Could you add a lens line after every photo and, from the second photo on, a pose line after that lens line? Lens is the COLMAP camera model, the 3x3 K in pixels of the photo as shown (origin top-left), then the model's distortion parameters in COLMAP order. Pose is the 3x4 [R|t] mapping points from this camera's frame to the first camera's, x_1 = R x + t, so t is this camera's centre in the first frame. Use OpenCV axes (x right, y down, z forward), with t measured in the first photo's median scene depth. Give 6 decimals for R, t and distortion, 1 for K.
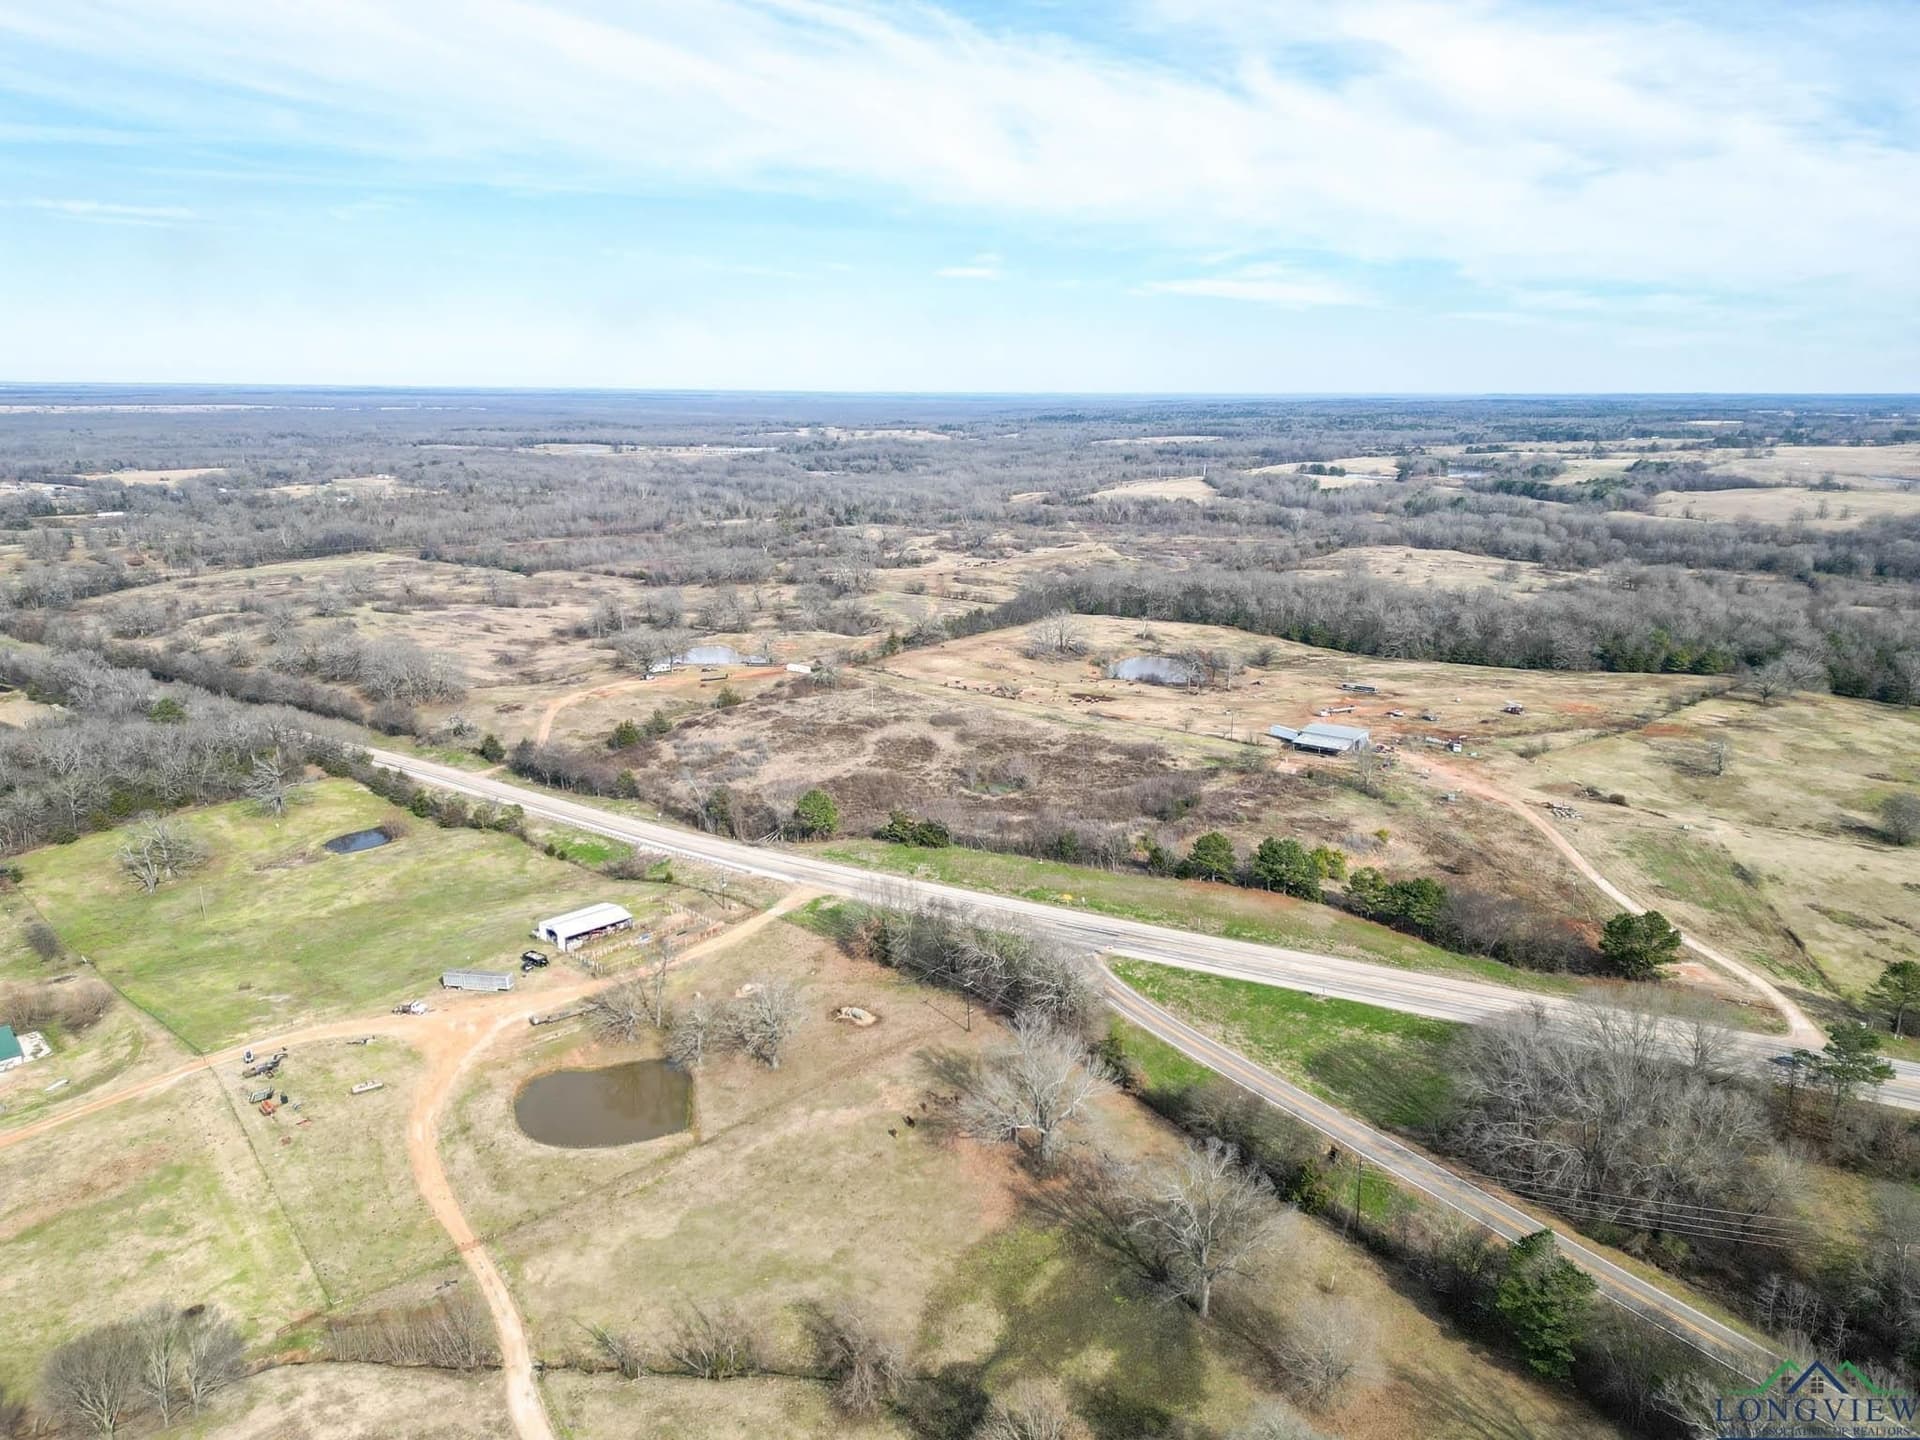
lens RADIAL K [[1299.6, 0, 960.0], [0, 1299.6, 720.0], [0, 0, 1]] dist [0.100075, -0.111690]
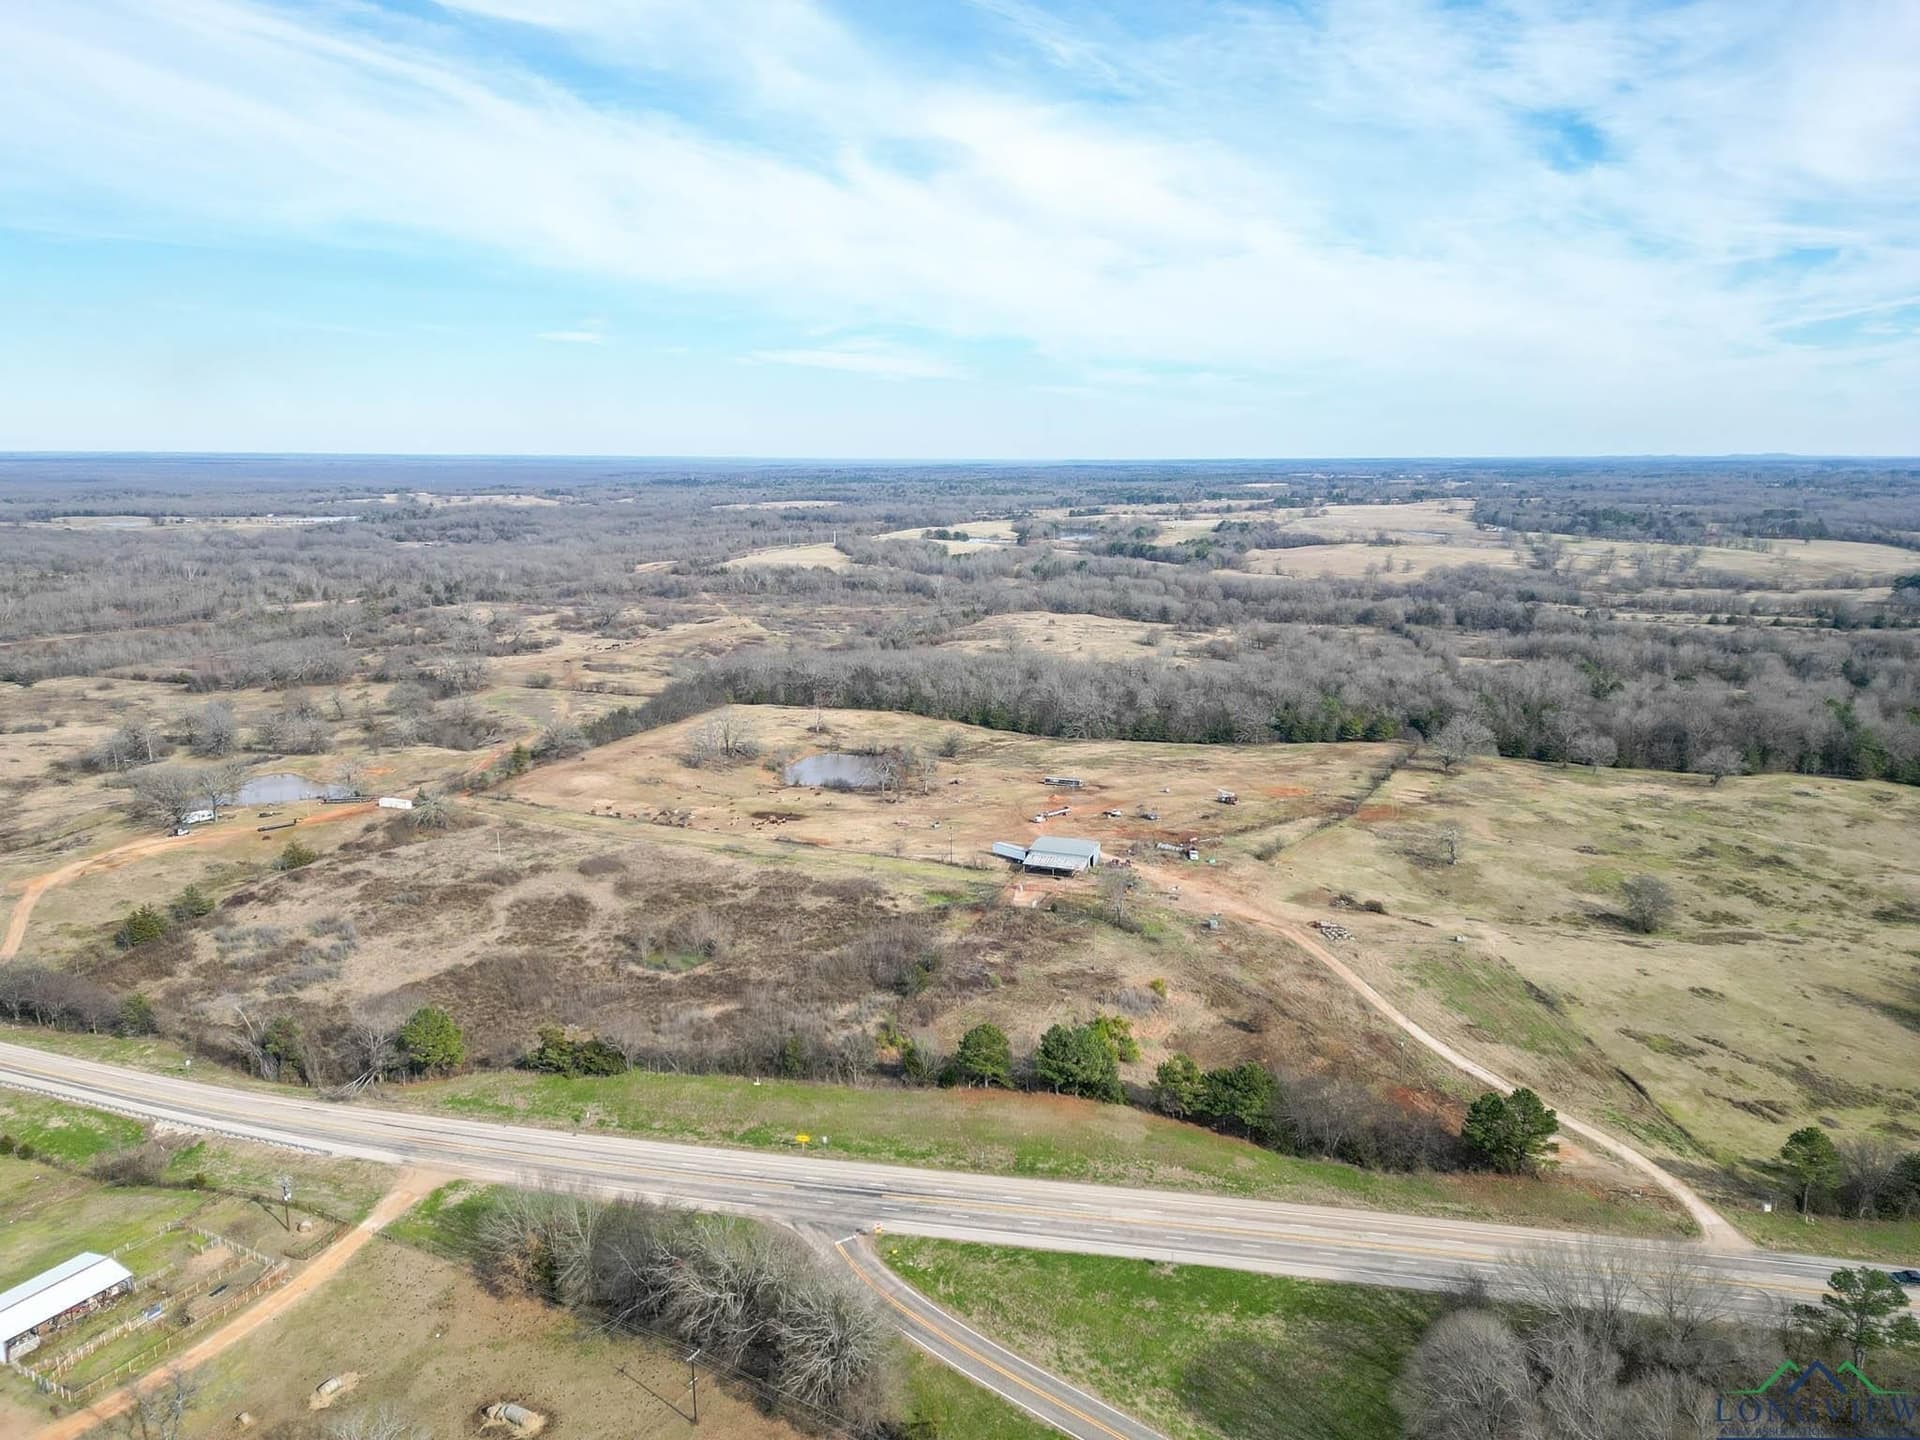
lens RADIAL K [[1299.6, 0, 960.0], [0, 1299.6, 720.0], [0, 0, 1]] dist [0.100075, -0.111690]
pose [[0.959306, -0.059721, 0.275979, -0.012516], [0.072538, 0.996699, -0.036460, -0.035857], [-0.272891, 0.054995, 0.960472, 0.128483]]
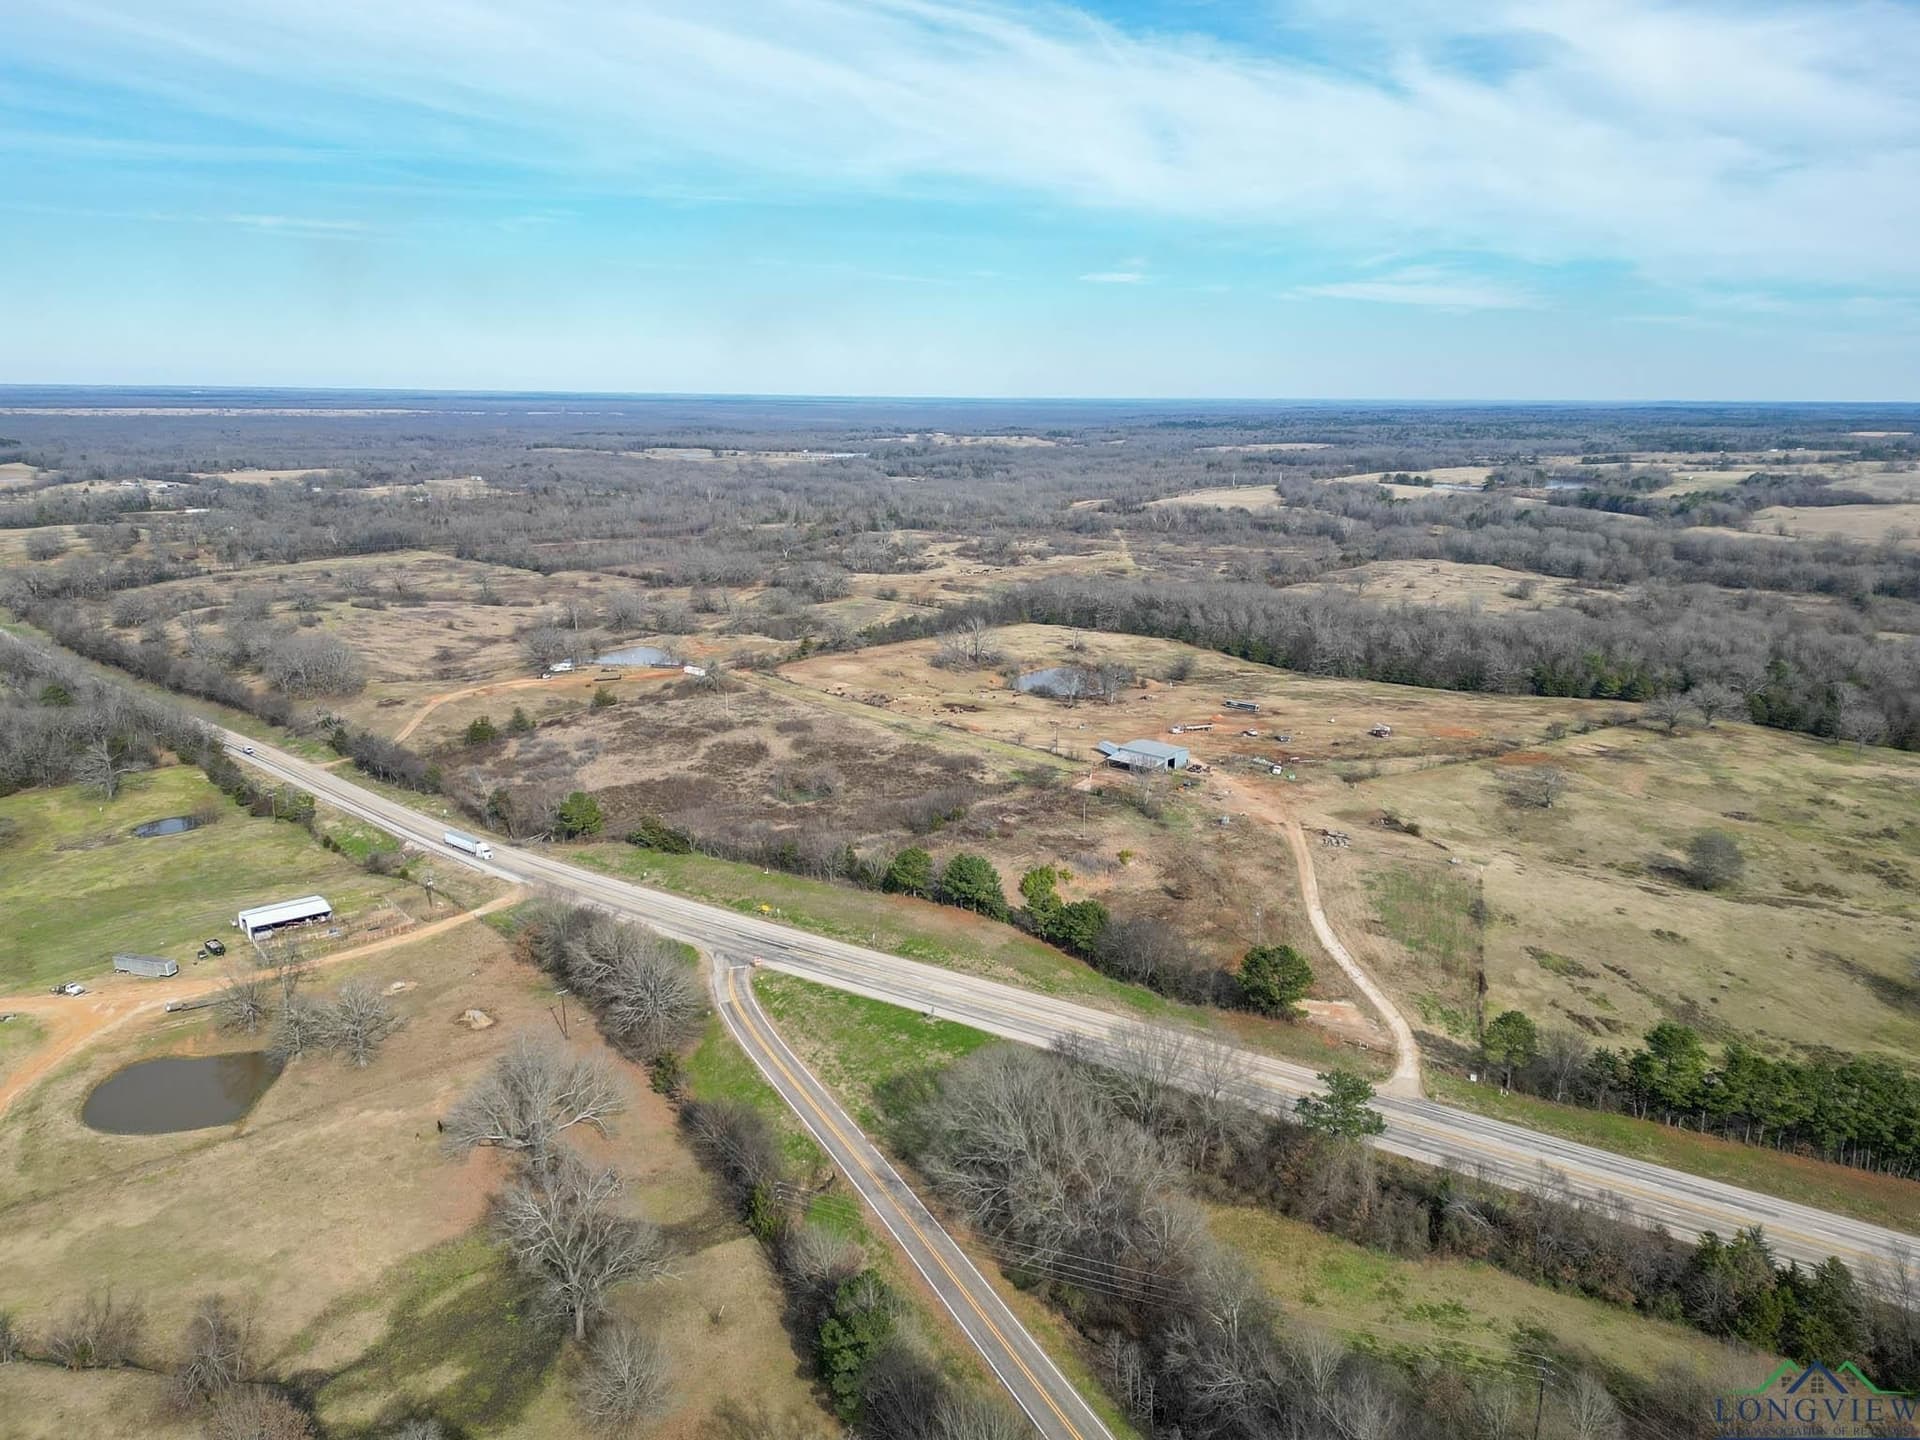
lens RADIAL K [[1317.3, 0, 942.6], [0, 1317.3, 718.6], [0, 0, 1]] dist [0.089815, -0.089298]
pose [[0.994779, 0.027958, -0.098151, 0.163542], [-0.028749, 0.999565, -0.006649, -0.001806], [0.097923, 0.009436, 0.995149, 0.012110]]
